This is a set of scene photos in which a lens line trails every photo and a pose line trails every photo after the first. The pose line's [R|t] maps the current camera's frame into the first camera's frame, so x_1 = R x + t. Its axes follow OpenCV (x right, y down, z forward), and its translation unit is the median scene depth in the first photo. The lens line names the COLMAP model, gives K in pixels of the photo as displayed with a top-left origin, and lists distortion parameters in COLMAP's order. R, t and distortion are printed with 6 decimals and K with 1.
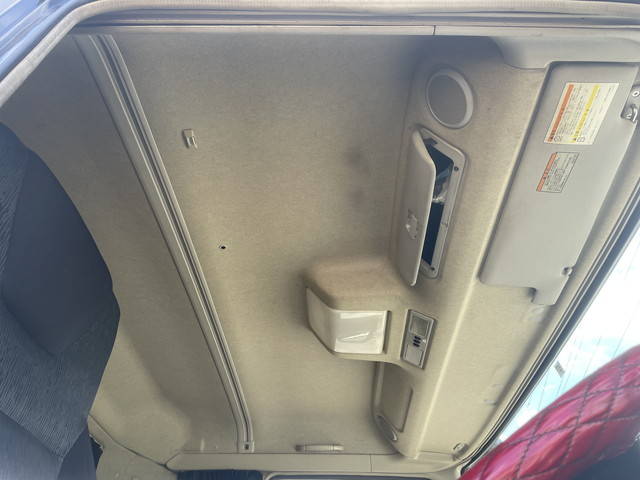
lens RADIAL K [[479.4, 0, 323.4], [0, 479.4, 237.1], [0, 0, 1]] dist [0.102635, -0.130057]
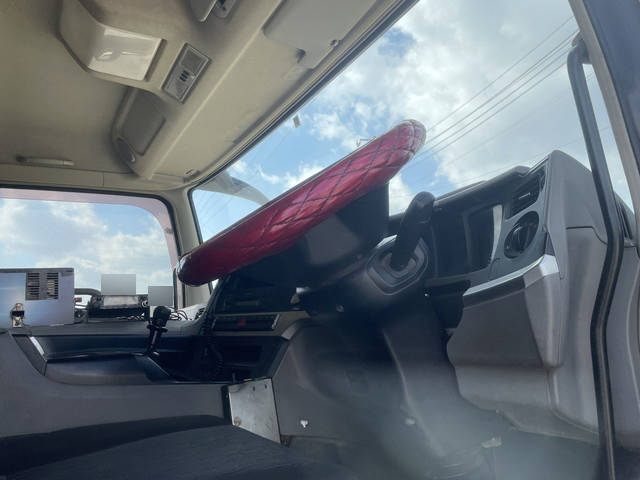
lens RADIAL K [[479.4, 0, 323.4], [0, 479.4, 237.1], [0, 0, 1]] dist [0.102635, -0.130057]
pose [[0.831805, 0.007804, 0.555013, -0.128761], [-0.290926, 0.857685, 0.423955, -0.013286], [-0.472718, -0.514116, 0.715697, -0.047083]]
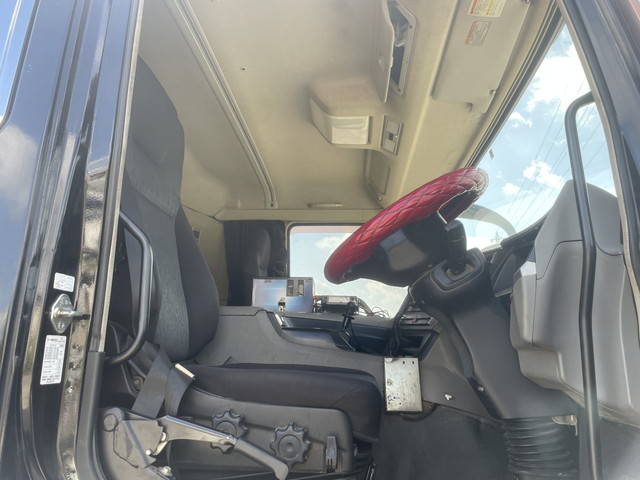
lens RADIAL K [[482.3, 0, 321.6], [0, 482.3, 249.4], [0, 0, 1]] dist [-0.002709, -0.001185]
pose [[0.999337, -0.007525, -0.035636, 0.042707], [0.024062, 0.870904, 0.490863, -0.178123], [0.027342, -0.491395, 0.870508, -0.344171]]
